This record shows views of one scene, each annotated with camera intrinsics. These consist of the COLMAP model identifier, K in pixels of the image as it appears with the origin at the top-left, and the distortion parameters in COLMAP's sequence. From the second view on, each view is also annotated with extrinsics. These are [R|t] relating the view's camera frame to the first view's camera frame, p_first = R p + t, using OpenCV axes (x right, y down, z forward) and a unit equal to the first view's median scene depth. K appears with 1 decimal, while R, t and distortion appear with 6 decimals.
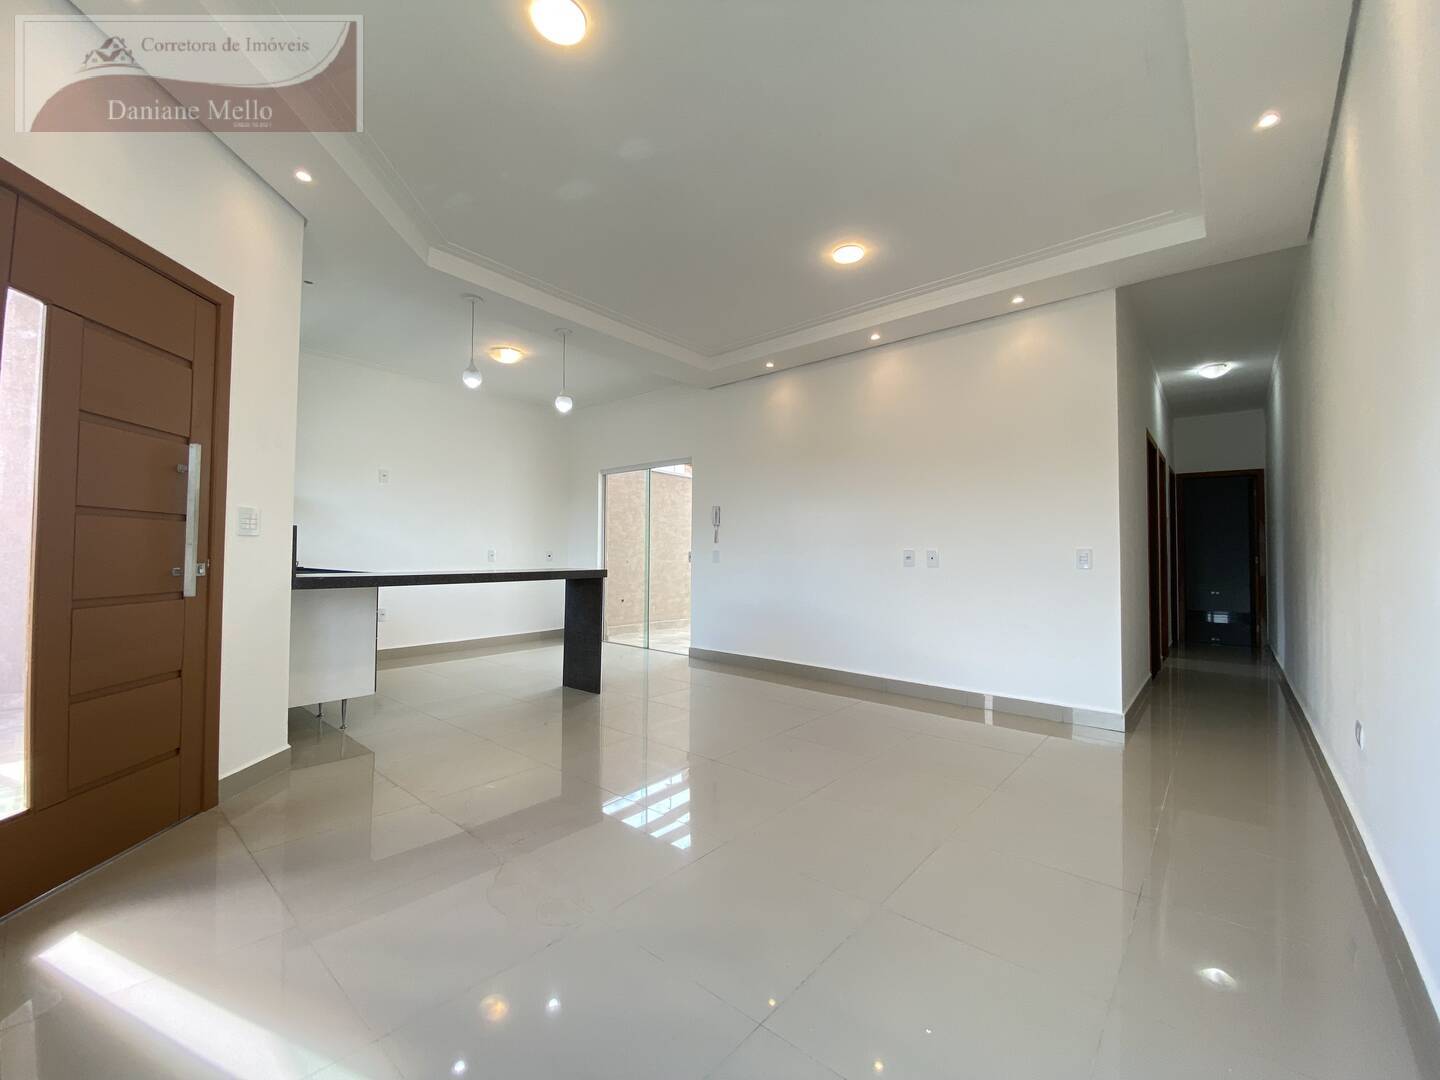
lens RADIAL K [[579.7, 0, 712.5], [0, 579.7, 536.4], [0, 0, 1]] dist [0.017126, -0.017472]
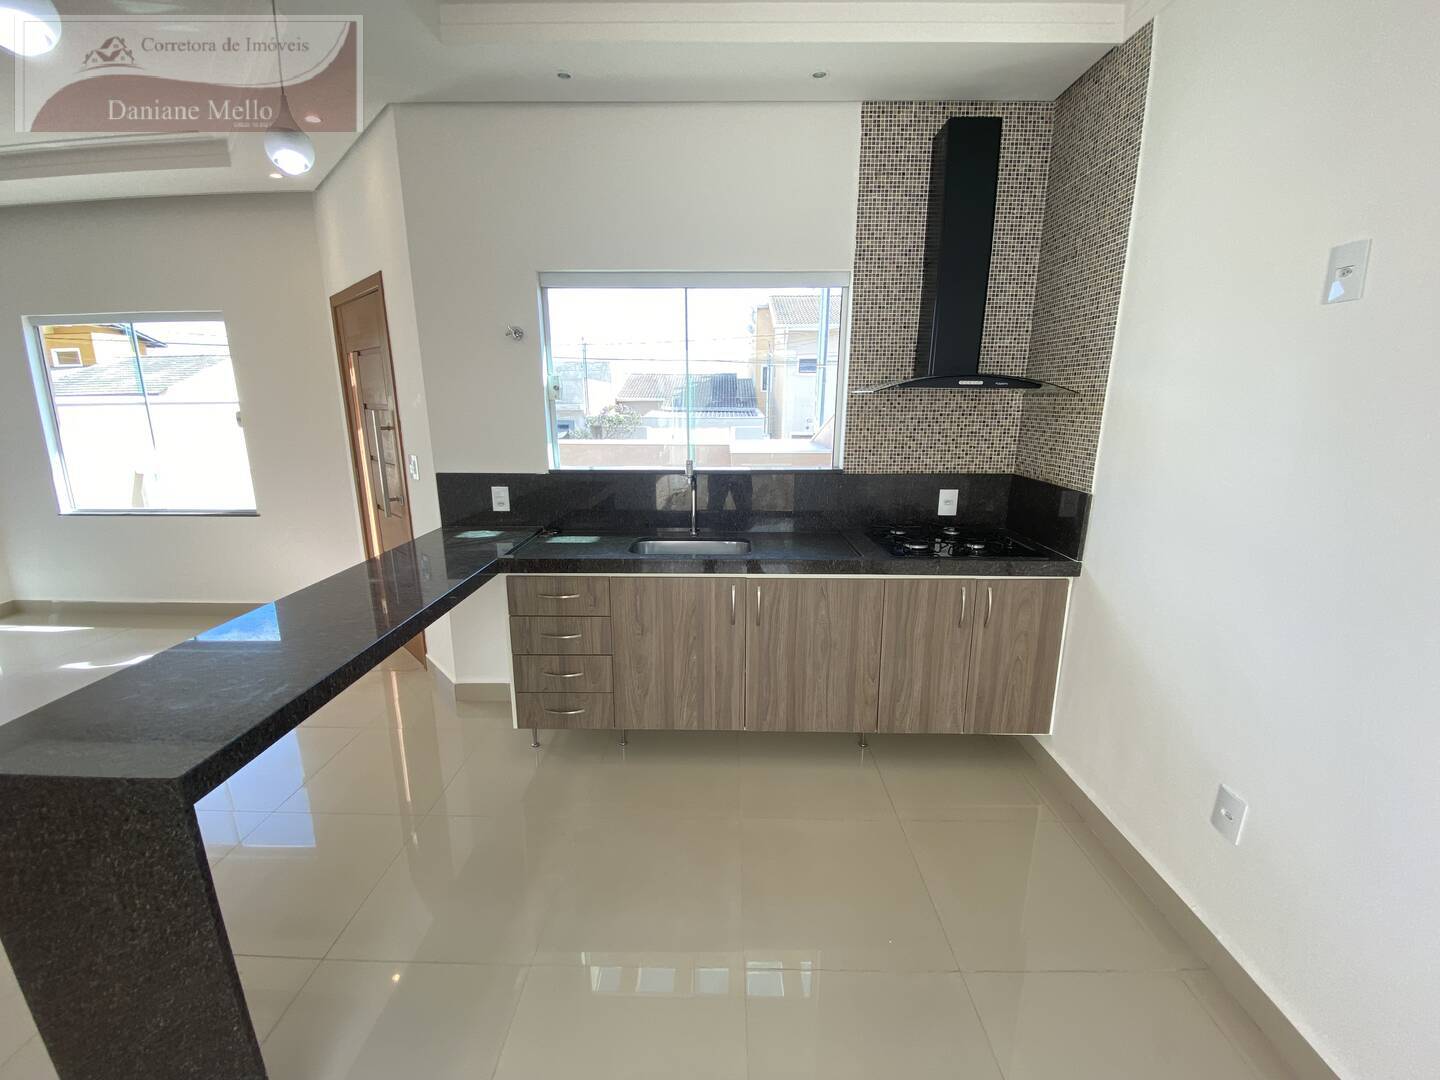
lens RADIAL K [[579.7, 0, 712.5], [0, 579.7, 536.4], [0, 0, 1]] dist [0.017126, -0.017472]
pose [[-0.760166, 0.136417, -0.635247, -0.365115], [0.012849, 0.980675, 0.195221, -0.079989], [0.649602, 0.140238, -0.747228, 1.684497]]
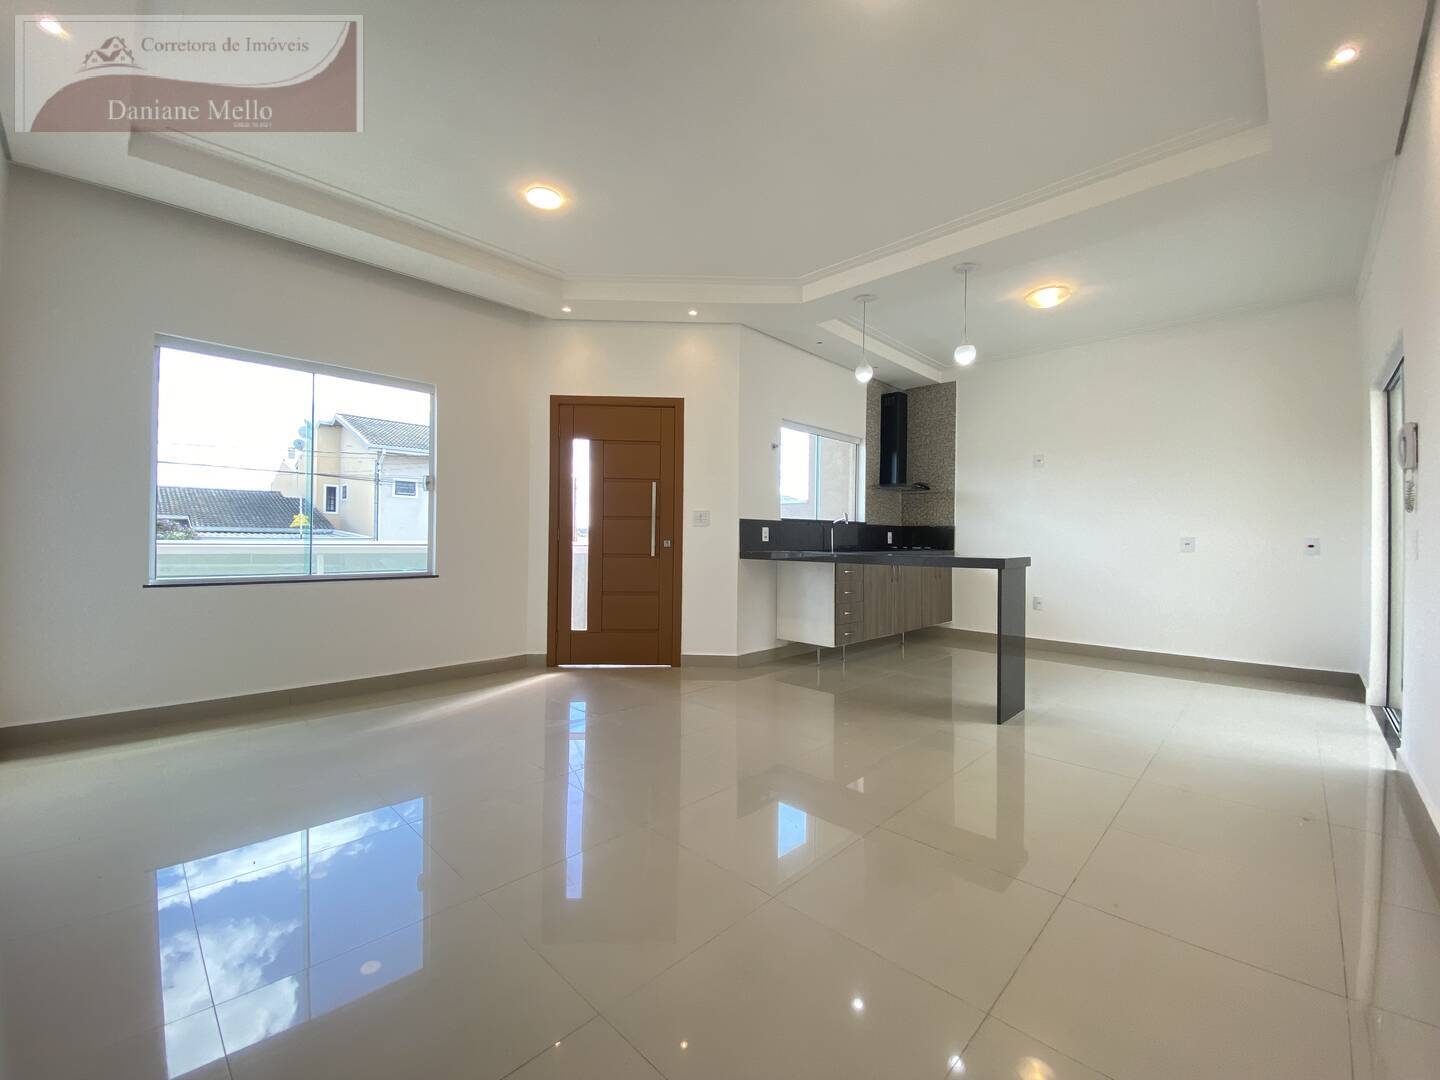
lens RADIAL K [[579.7, 0, 712.5], [0, 579.7, 536.4], [0, 0, 1]] dist [0.017126, -0.017472]
pose [[-0.059824, -0.014563, -0.998103, 0.730383], [0.020515, 0.999664, -0.015815, 0.045133], [0.997998, -0.021422, -0.059505, 0.847855]]
